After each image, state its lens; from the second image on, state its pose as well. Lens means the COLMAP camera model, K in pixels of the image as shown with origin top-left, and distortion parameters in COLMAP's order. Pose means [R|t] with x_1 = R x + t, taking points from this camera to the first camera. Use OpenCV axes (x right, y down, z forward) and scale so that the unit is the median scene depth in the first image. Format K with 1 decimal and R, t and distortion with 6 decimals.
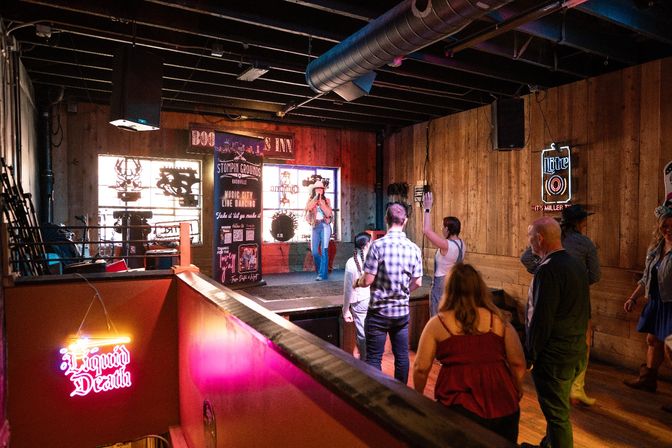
lens RADIAL K [[462.4, 0, 338.8], [0, 462.4, 223.8], [0, 0, 1]] dist [-0.052074, 0.046708]
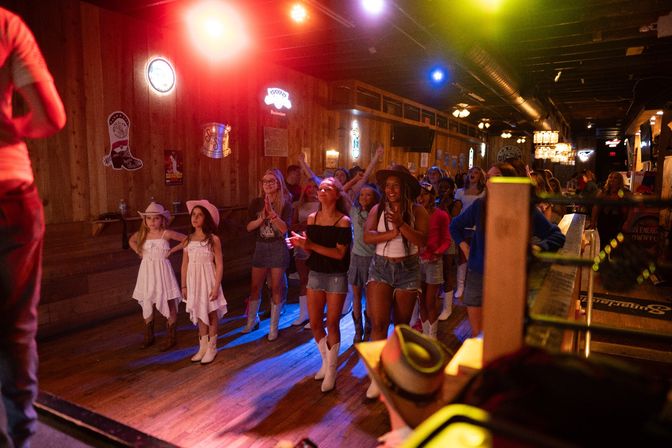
lens RADIAL K [[462.4, 0, 336.0], [0, 462.4, 225.9], [0, 0, 1]] dist [-0.052074, 0.046708]
pose [[-0.525782, -0.108786, 0.843634, -0.384588], [0.009326, 0.990992, 0.133600, -0.011373], [-0.850568, 0.078112, -0.520031, 0.924477]]
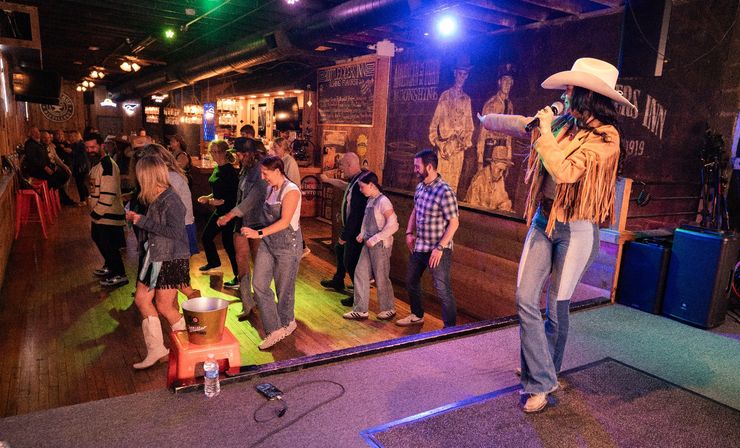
lens RADIAL K [[530.2, 0, 380.5], [0, 530.2, 259.4], [0, 0, 1]] dist [-0.048542, 0.041293]
pose [[-0.996706, -0.045770, -0.066953, 0.121092], [-0.060908, 0.967533, 0.245296, -0.053276], [0.053552, 0.248566, -0.967134, 1.489808]]
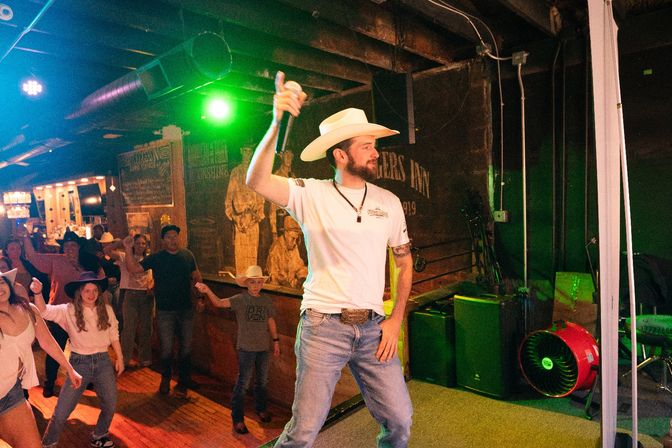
lens RADIAL K [[462.4, 0, 331.9], [0, 462.4, 229.1], [0, 0, 1]] dist [-0.052074, 0.046708]
pose [[-0.952766, 0.053024, -0.299039, 0.007092], [0.029642, 0.996175, 0.082194, -0.082205], [0.302254, 0.069447, -0.950694, 1.335260]]
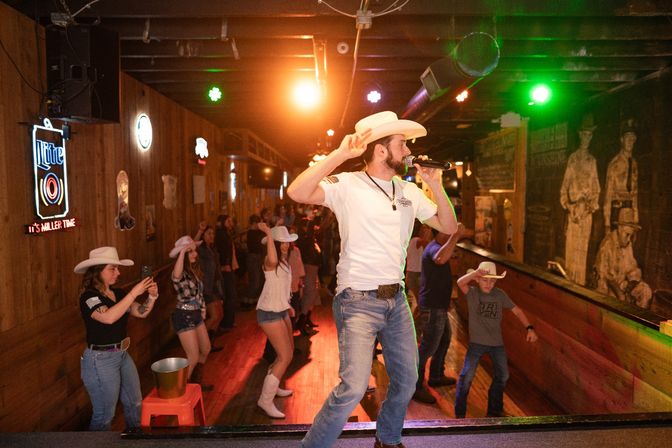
lens RADIAL K [[462.4, 0, 333.0], [0, 462.4, 226.7], [0, 0, 1]] dist [-0.052074, 0.046708]
pose [[-0.880939, -0.031685, 0.472168, -0.150008], [0.015242, 0.995339, 0.095230, -0.087252], [-0.472985, 0.091088, -0.876349, 1.376336]]
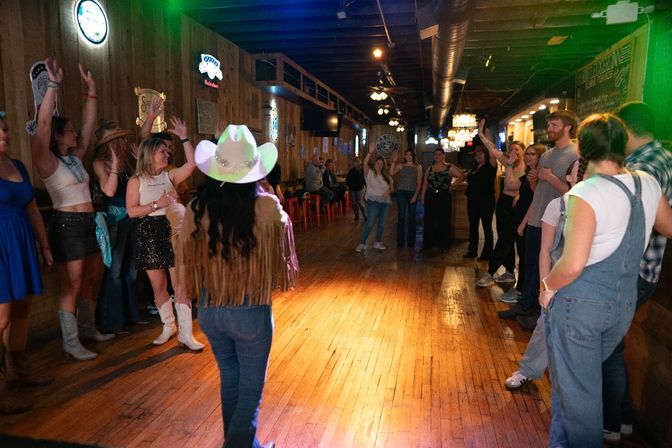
lens RADIAL K [[462.4, 0, 334.6], [0, 462.4, 228.1], [0, 0, 1]] dist [-0.052074, 0.046708]
pose [[-0.760284, -0.096680, 0.642356, -0.157531], [0.007585, 0.987474, 0.157600, 0.019288], [-0.649547, 0.124693, -0.750027, 1.053589]]
